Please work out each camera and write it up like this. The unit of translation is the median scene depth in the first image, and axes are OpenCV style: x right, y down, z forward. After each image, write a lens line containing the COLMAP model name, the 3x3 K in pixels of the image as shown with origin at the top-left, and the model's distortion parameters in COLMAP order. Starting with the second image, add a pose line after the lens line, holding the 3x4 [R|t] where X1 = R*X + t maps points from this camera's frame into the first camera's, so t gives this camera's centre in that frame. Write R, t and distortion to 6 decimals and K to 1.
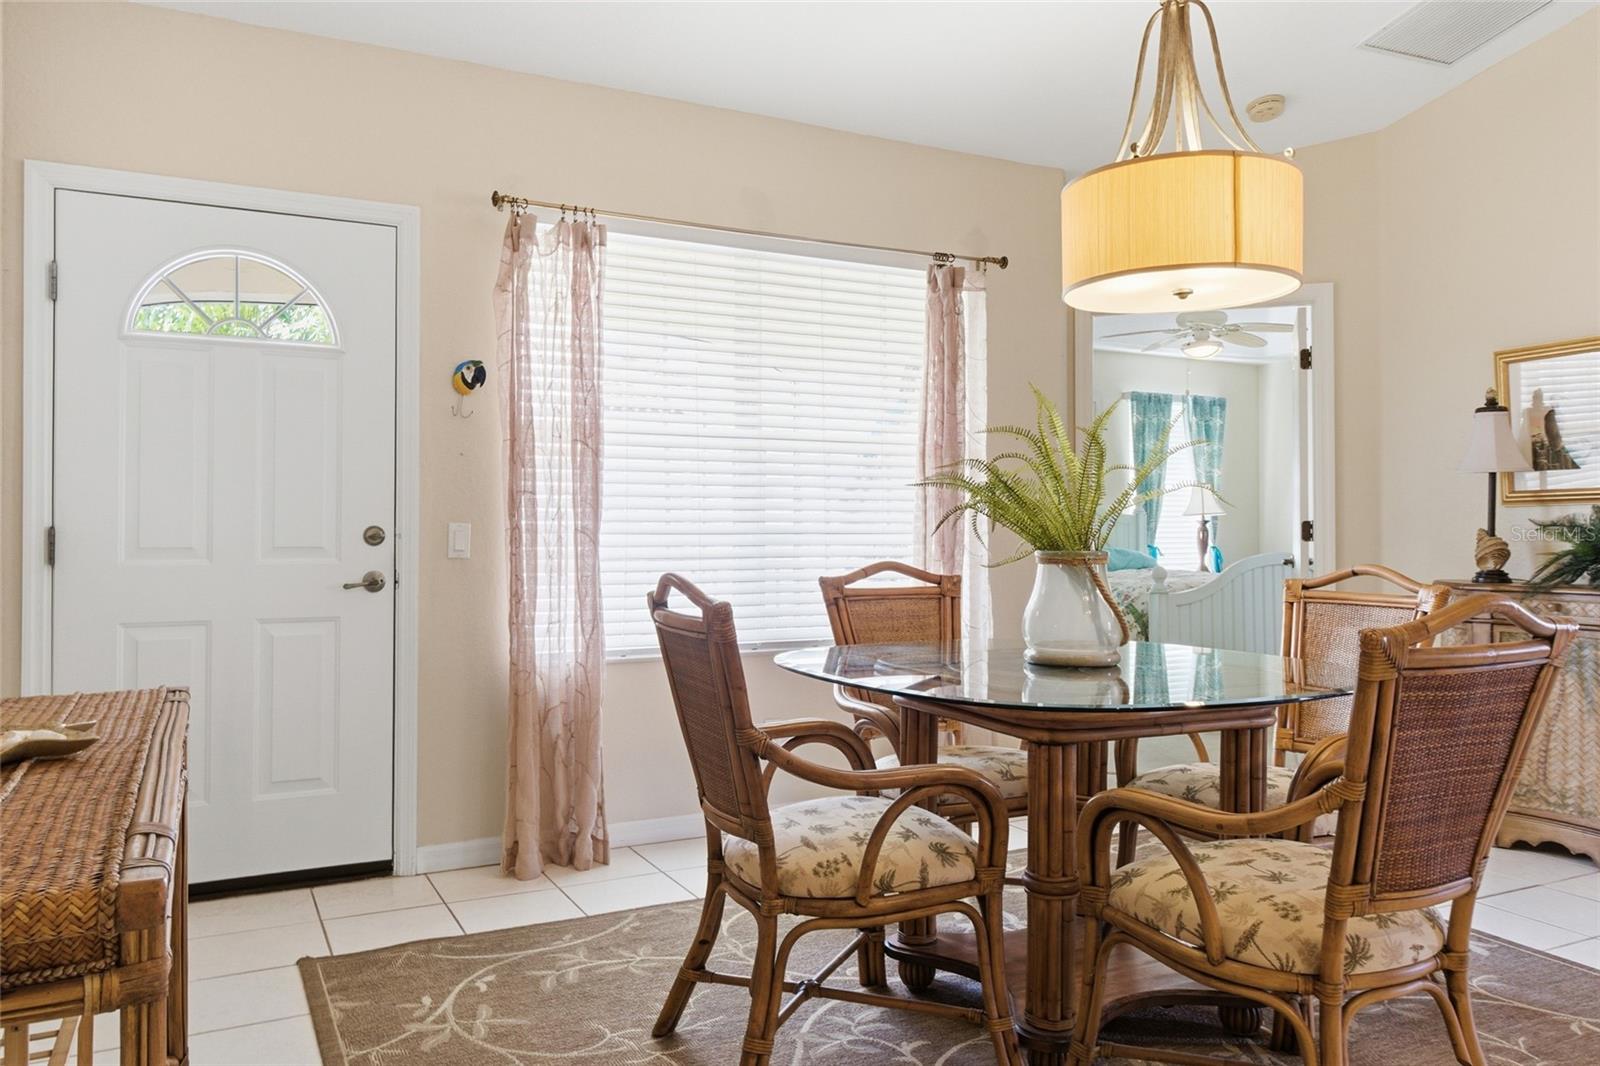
lens RADIAL K [[1166.6, 0, 795.9], [0, 1166.6, 510.8], [0, 0, 1]] dist [0.002566, -0.001262]
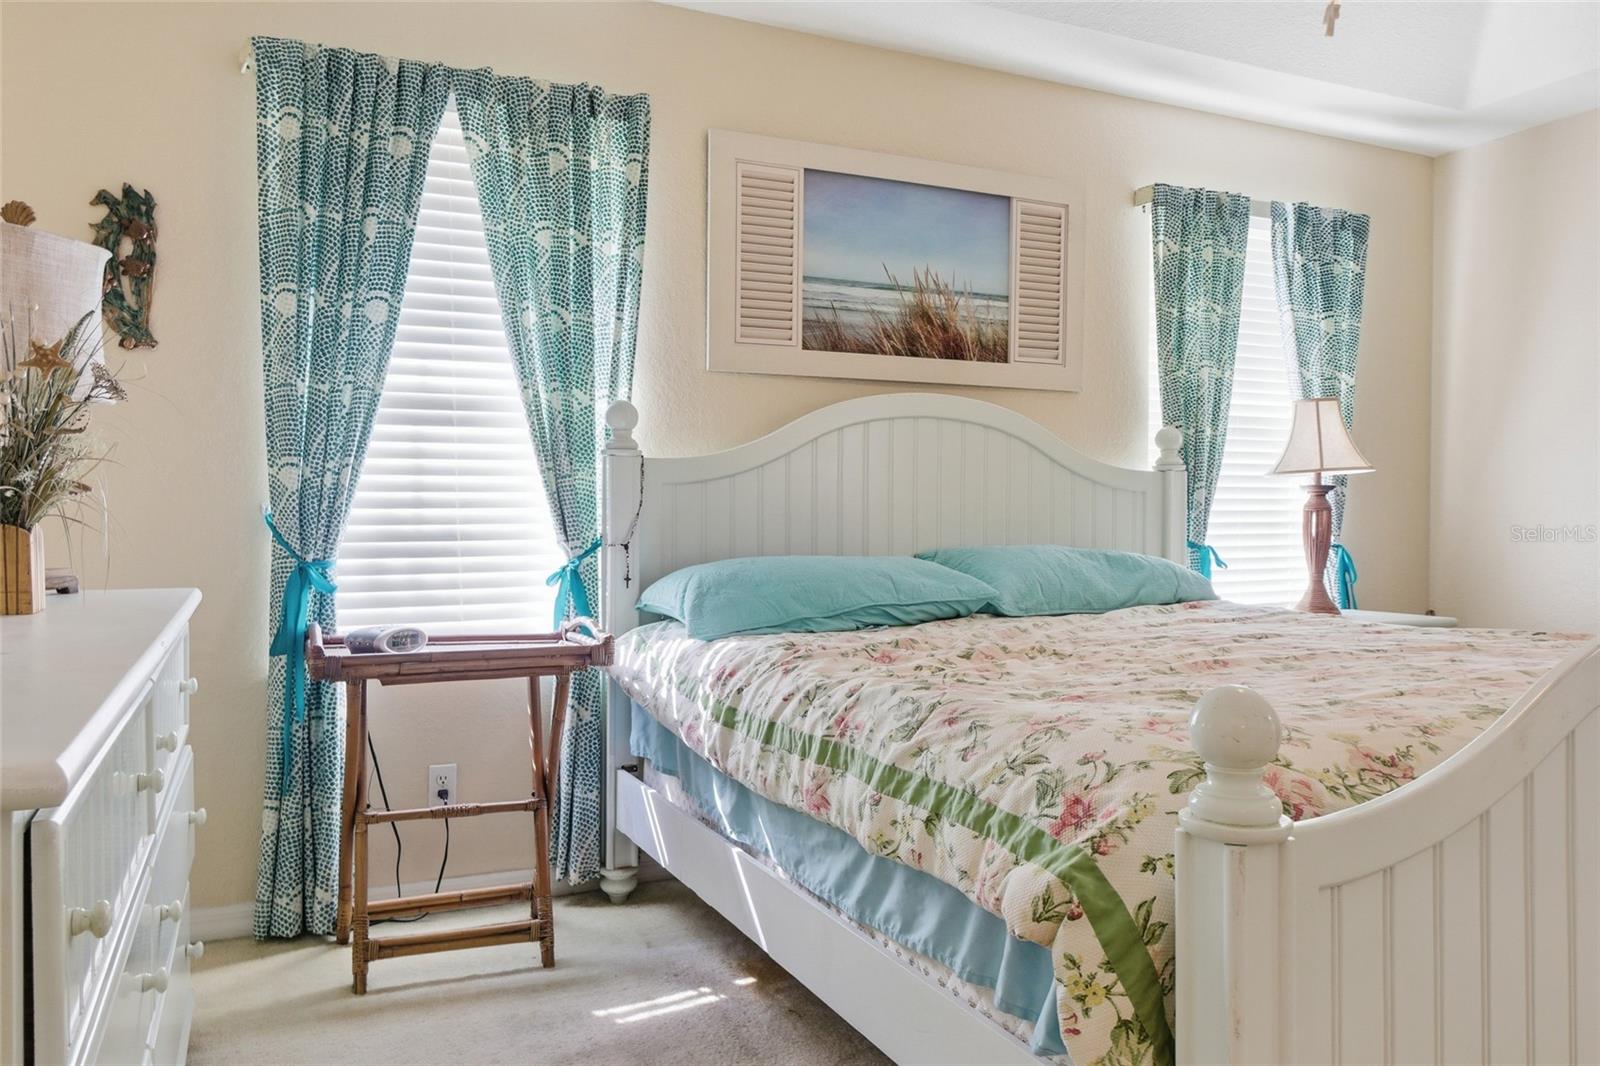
lens RADIAL K [[1166.6, 0, 795.9], [0, 1166.6, 510.8], [0, 0, 1]] dist [0.002566, -0.001262]
pose [[0.999301, 0.004062, -0.037160, 0.170202], [-0.003436, 0.999851, 0.016909, 0.010735], [0.037223, -0.016769, 0.999166, 0.556910]]
